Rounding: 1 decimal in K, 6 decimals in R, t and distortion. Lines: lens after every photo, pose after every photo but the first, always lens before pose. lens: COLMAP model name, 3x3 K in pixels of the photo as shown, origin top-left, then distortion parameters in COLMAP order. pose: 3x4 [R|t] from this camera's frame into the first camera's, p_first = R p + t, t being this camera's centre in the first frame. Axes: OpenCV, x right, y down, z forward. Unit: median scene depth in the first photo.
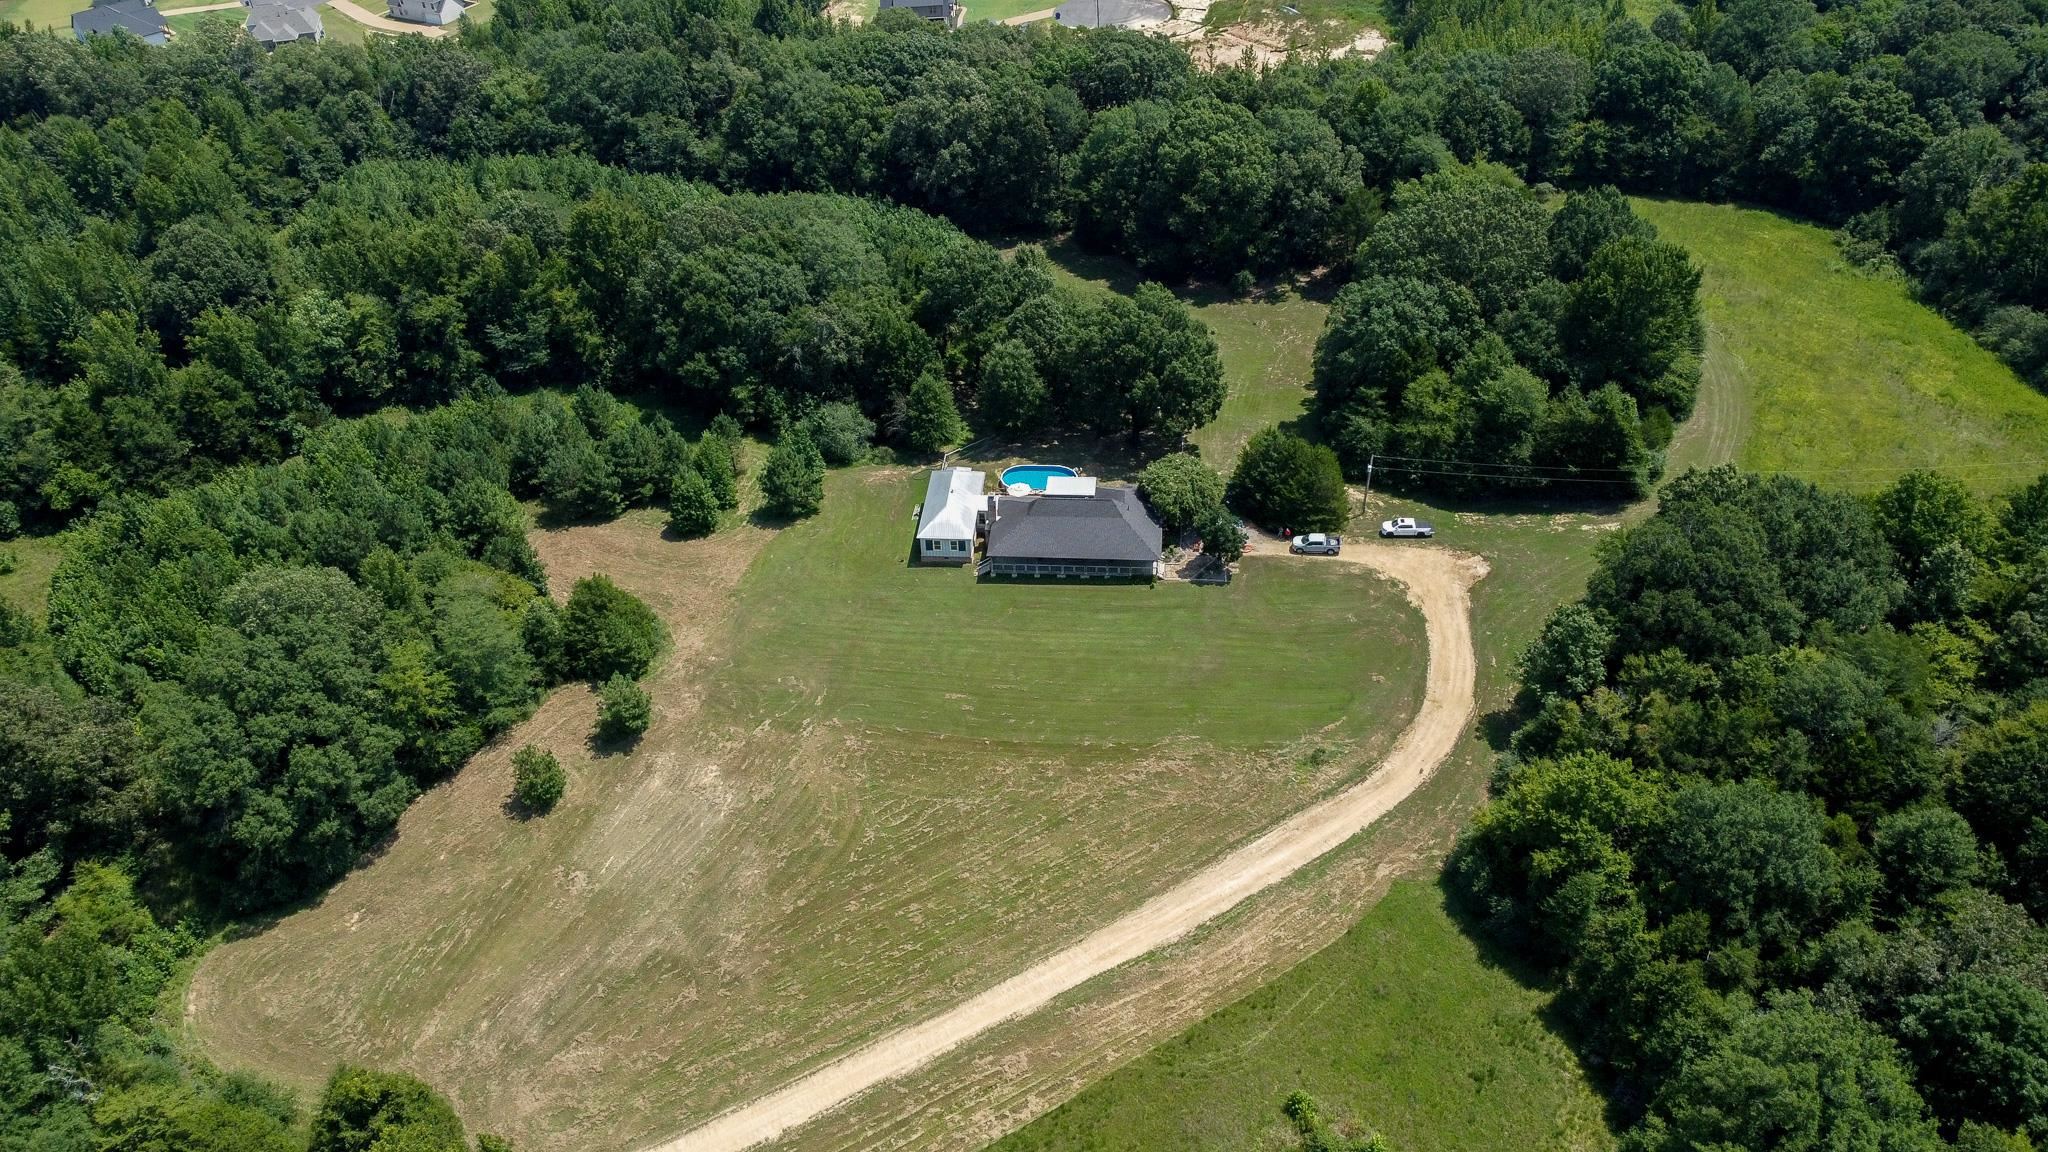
lens RADIAL K [[1536.6, 0, 1024.0], [0, 1536.6, 576.0], [0, 0, 1]] dist [0.000028, -0.003919]
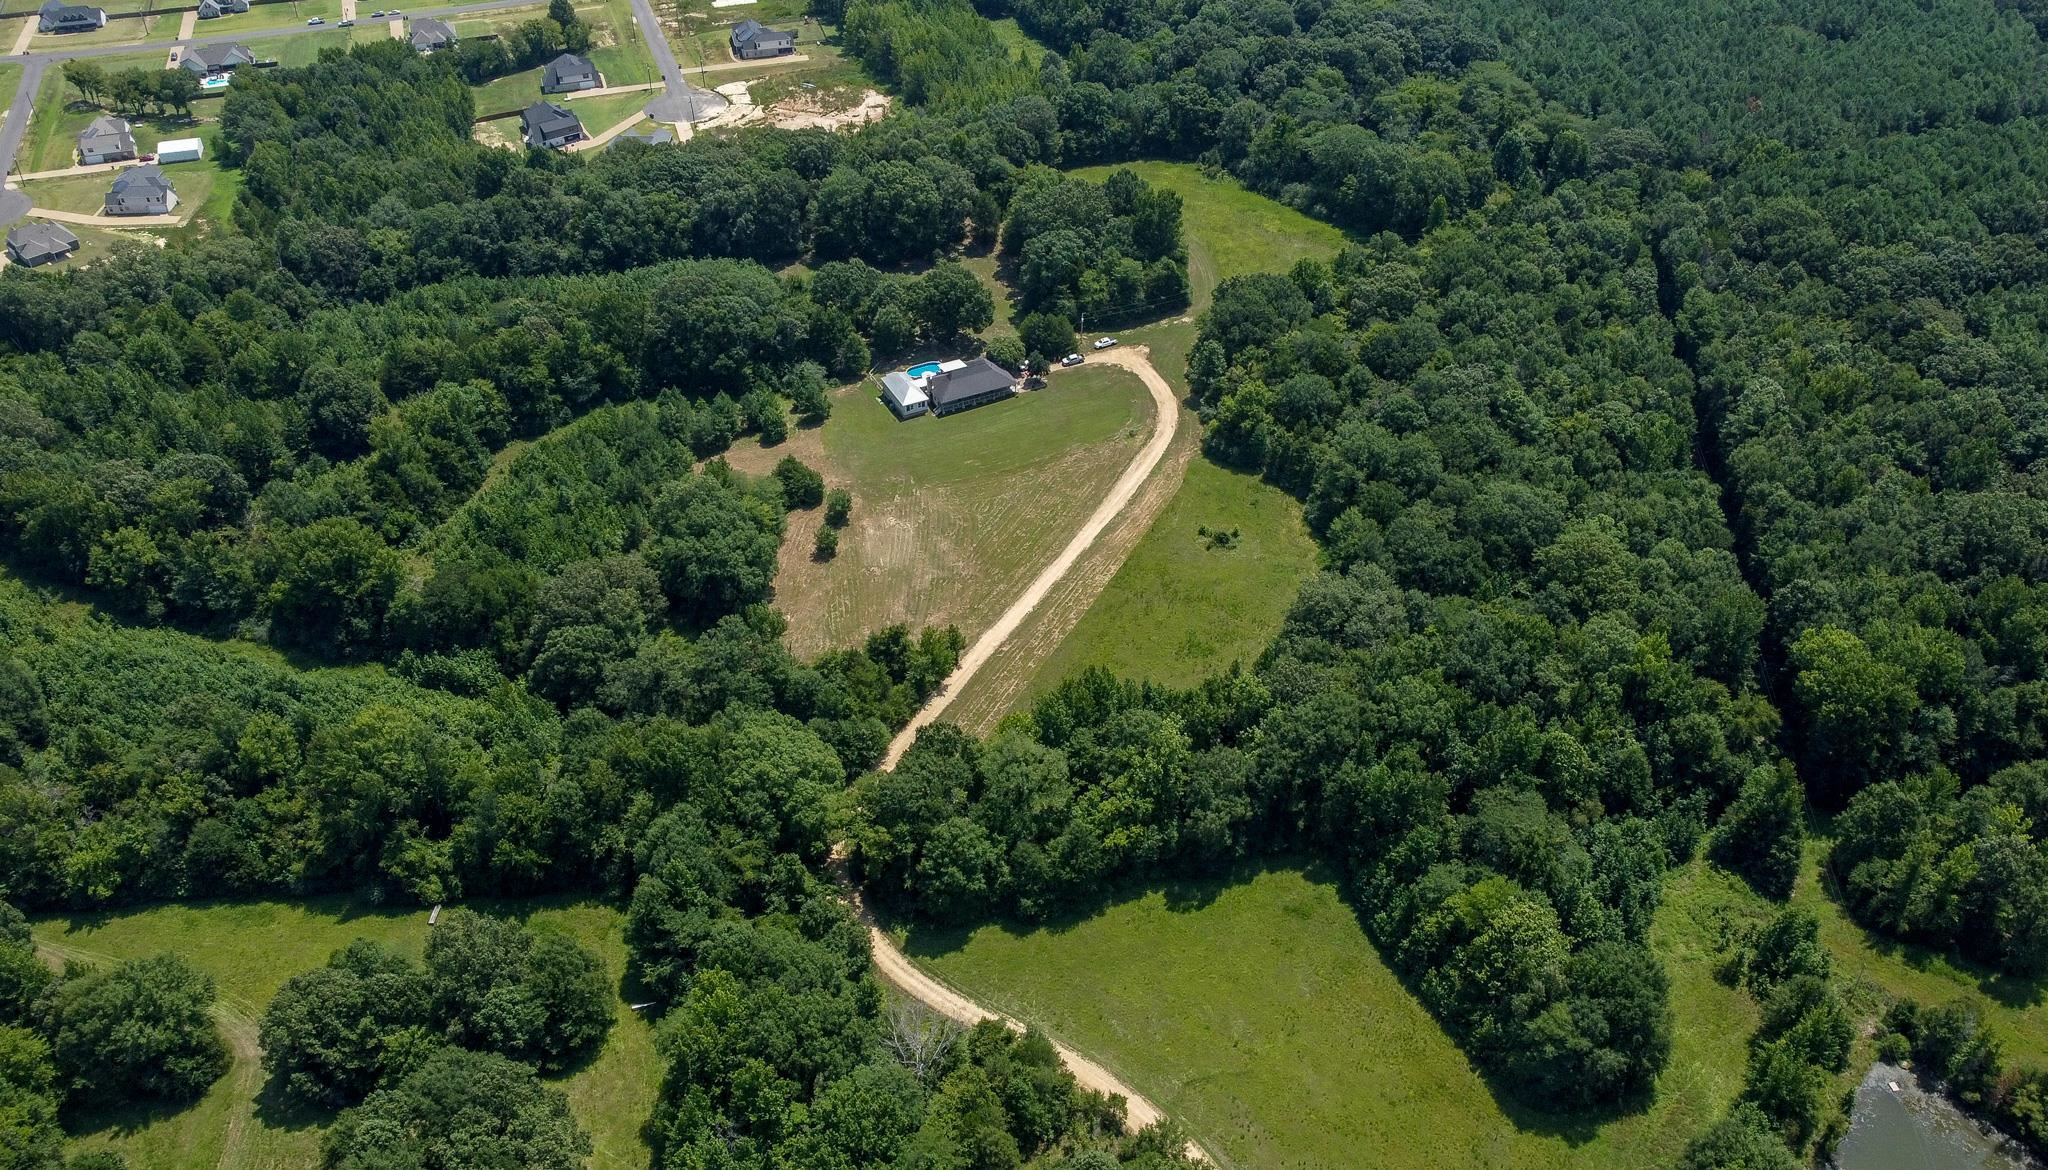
lens RADIAL K [[1719.8, 0, 1024.0], [0, 1719.8, 585.0], [0, 0, 1]] dist [0.006615, 0.003352]
pose [[0.857109, -0.297294, 0.420691, -0.913999], [0.301838, 0.951622, 0.057531, 0.112547], [-0.417443, 0.077670, 0.905378, -1.042280]]
